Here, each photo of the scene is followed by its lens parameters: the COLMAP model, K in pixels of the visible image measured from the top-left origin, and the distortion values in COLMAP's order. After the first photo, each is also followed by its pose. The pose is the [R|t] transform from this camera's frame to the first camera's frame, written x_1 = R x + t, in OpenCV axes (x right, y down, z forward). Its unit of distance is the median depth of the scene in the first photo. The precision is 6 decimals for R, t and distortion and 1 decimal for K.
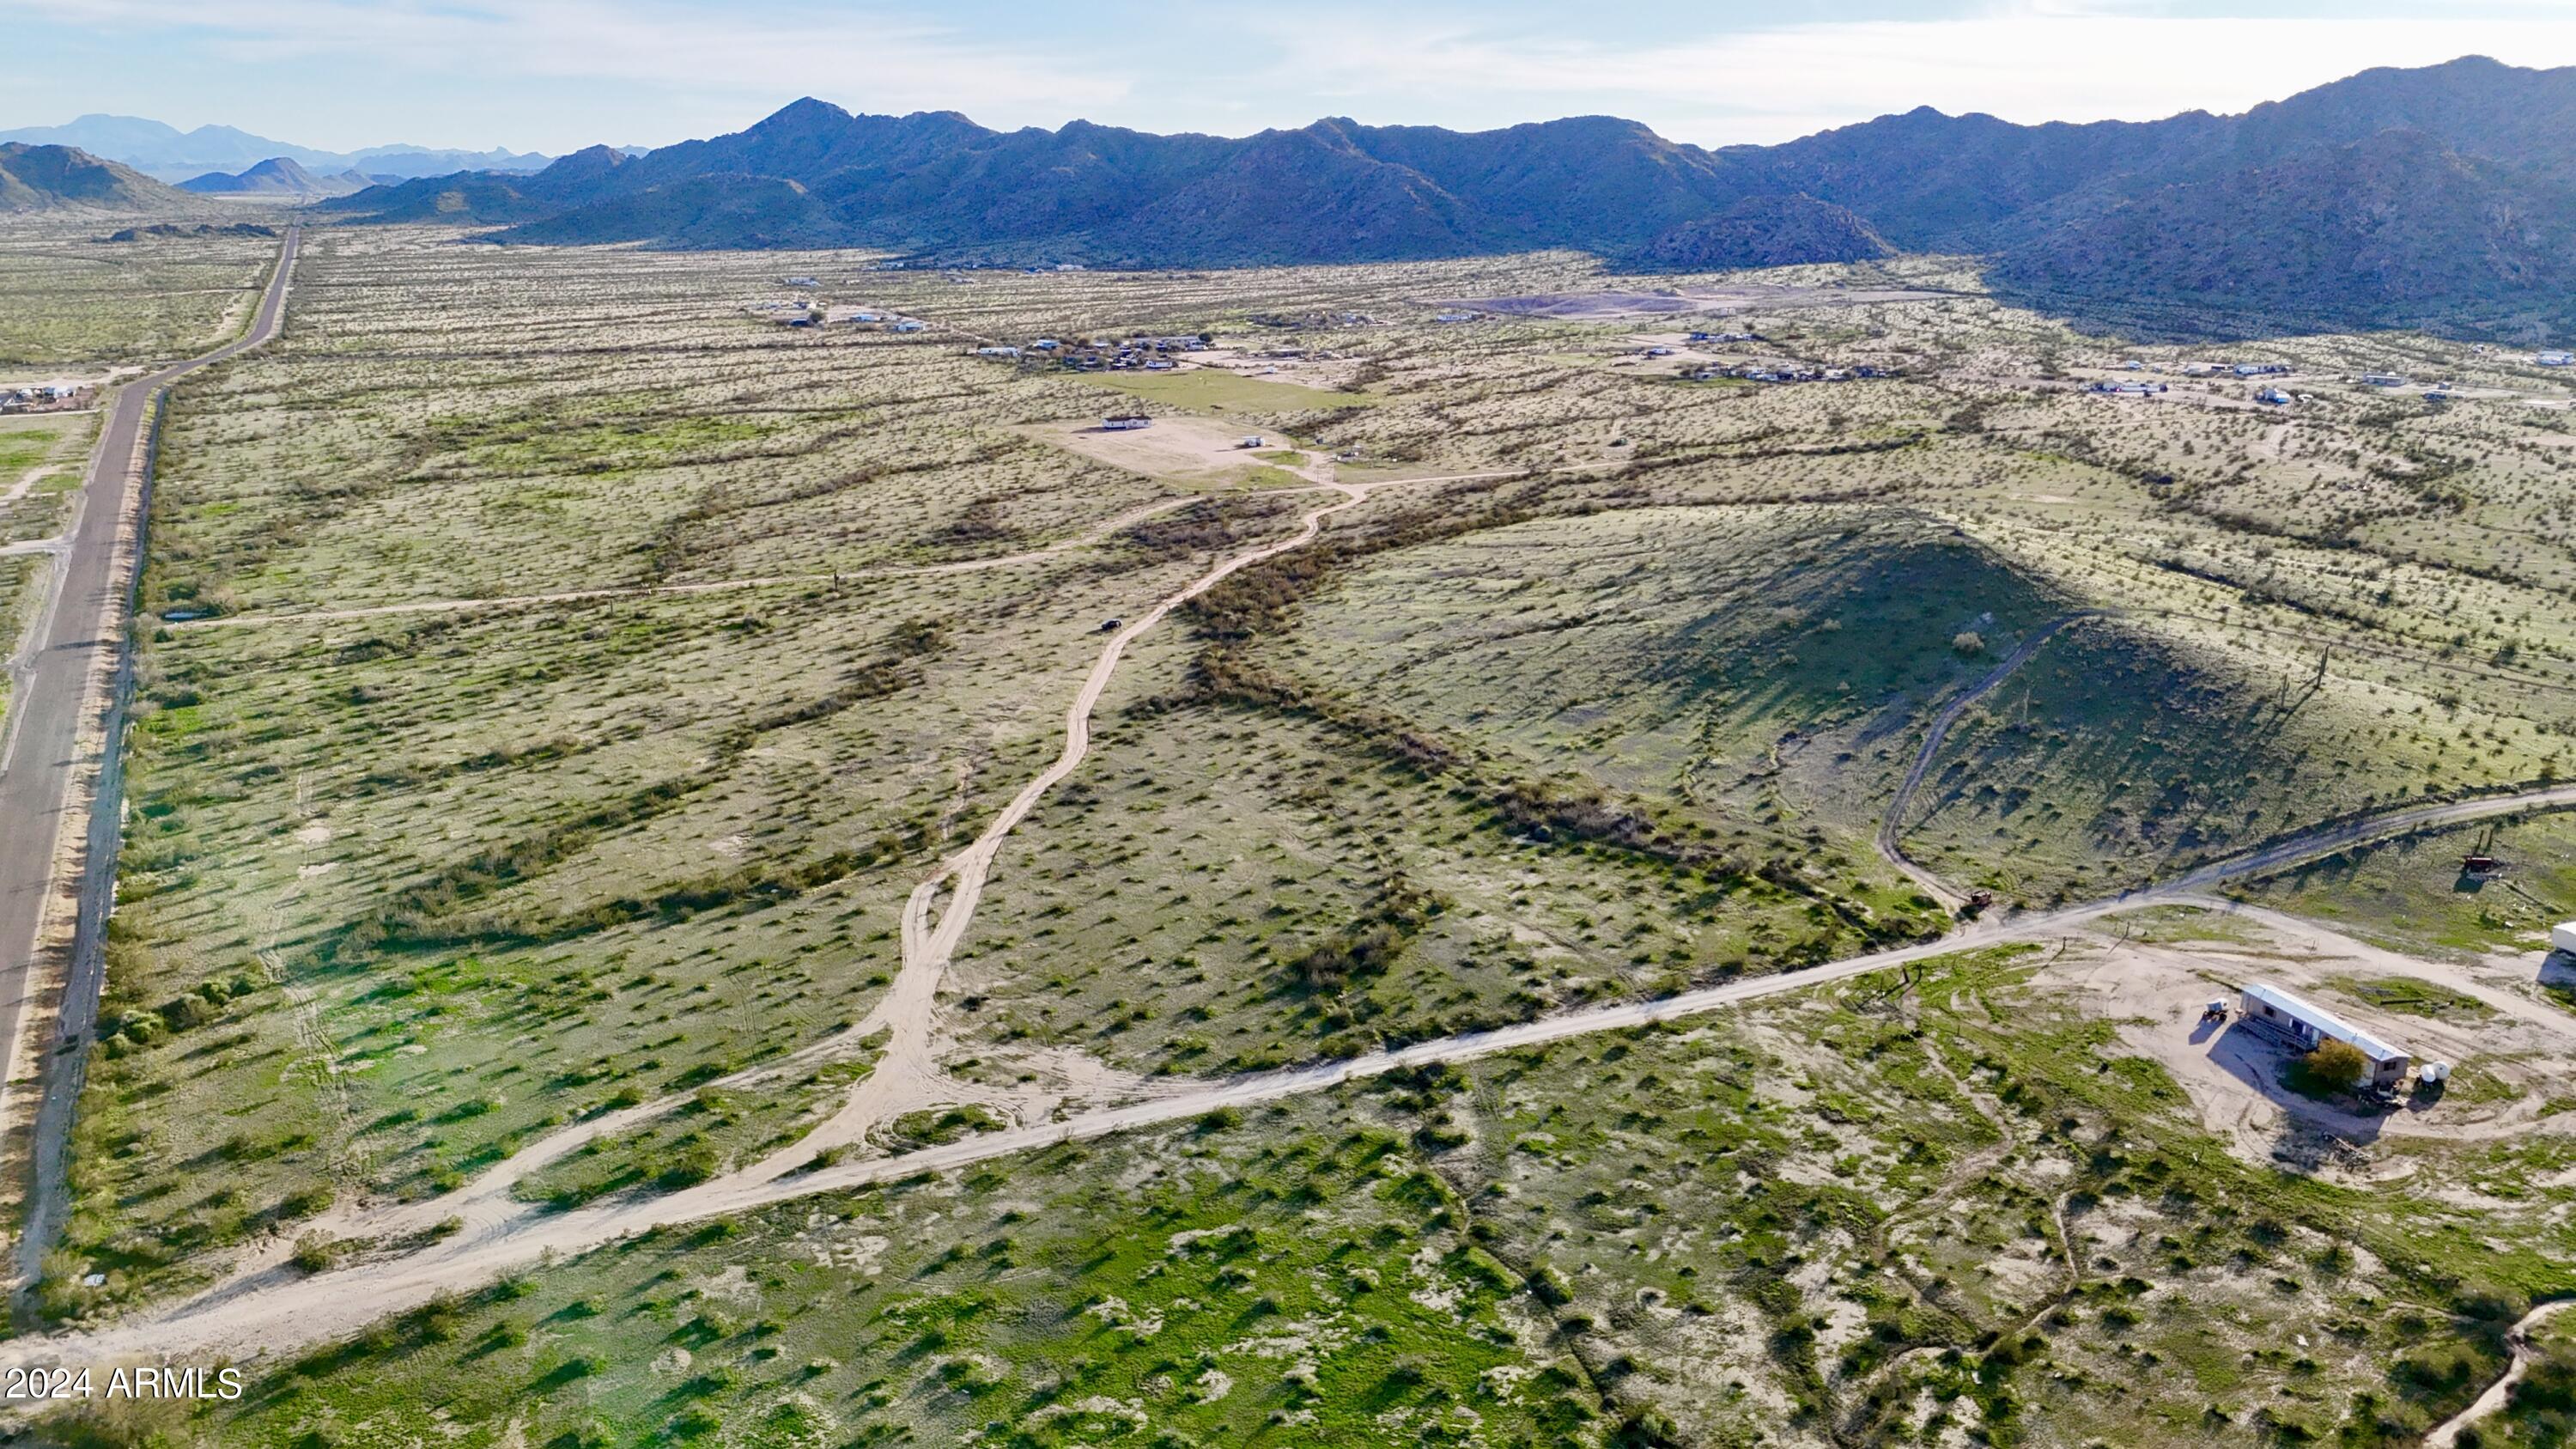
lens RADIAL K [[1886.3, 0, 1291.2], [0, 1886.3, 733.5], [0, 0, 1]] dist [0.076518, -0.071855]
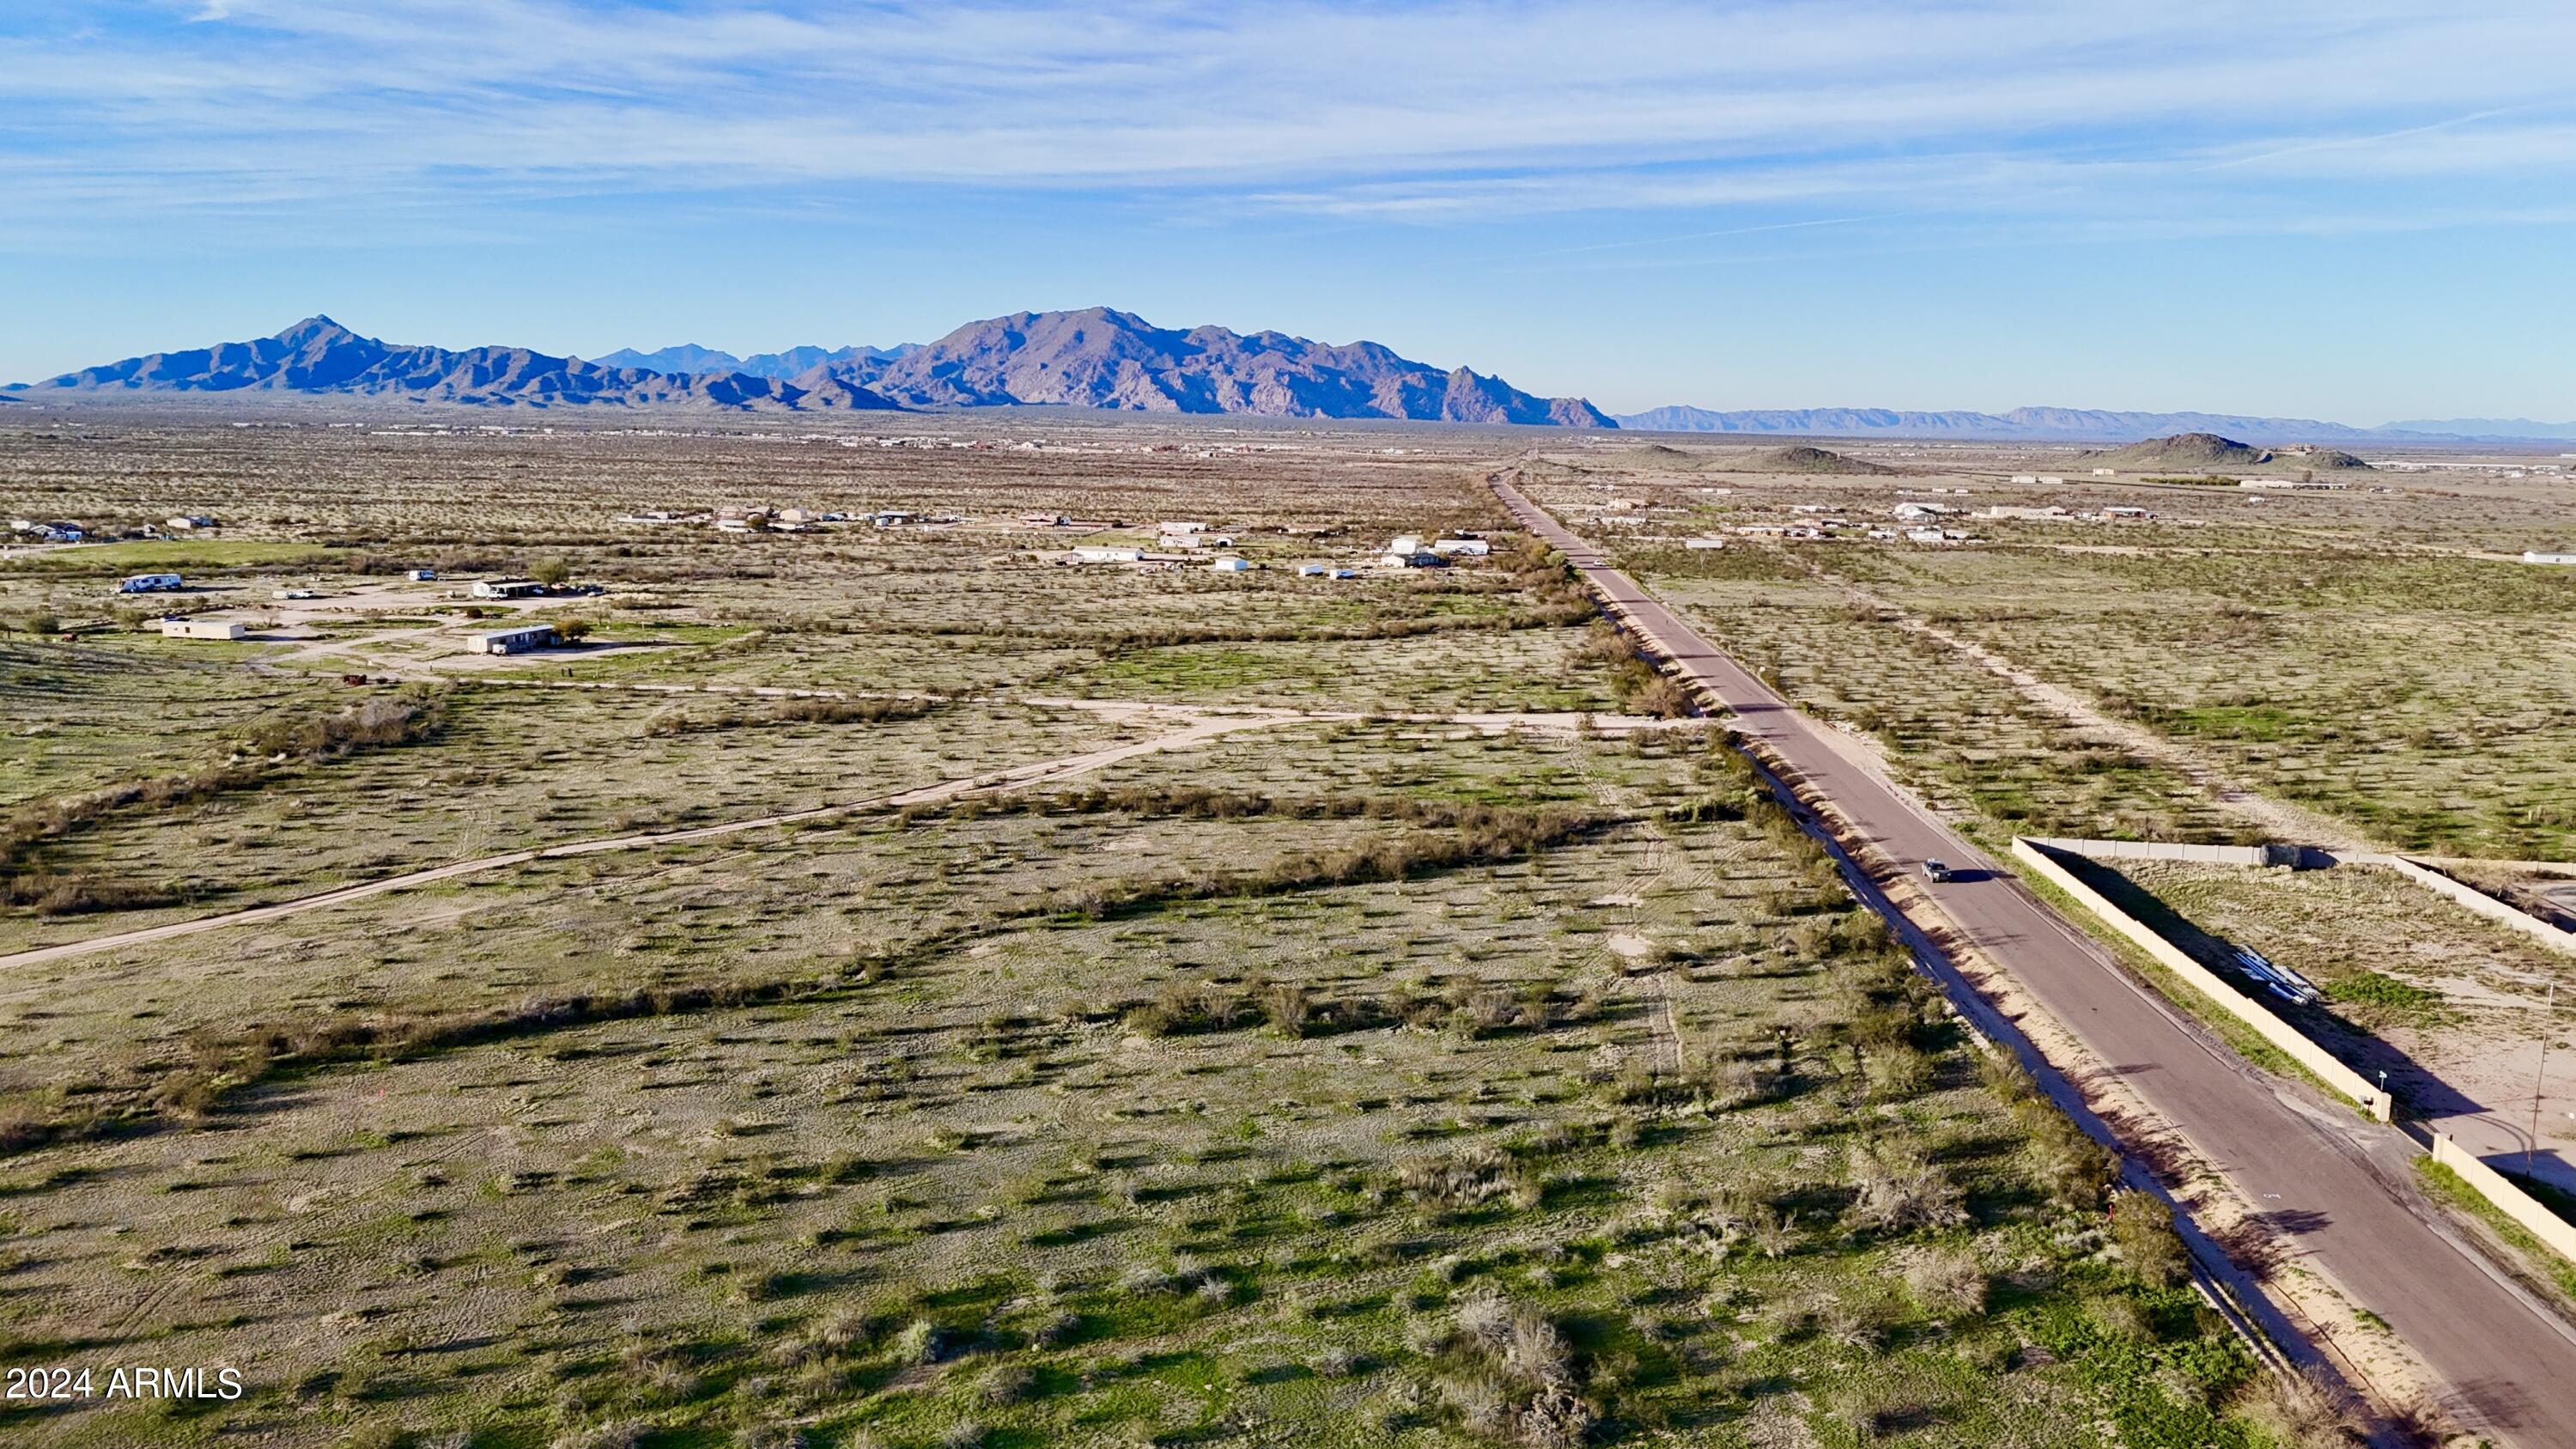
lens RADIAL K [[1886.3, 0, 1301.2], [0, 1886.3, 728.5], [0, 0, 1]] dist [0.076518, -0.071855]
pose [[-0.840095, -0.113218, 0.530492, -0.626369], [0.123244, 0.912560, 0.389929, -0.223936], [-0.528253, 0.392958, -0.752684, 1.266324]]
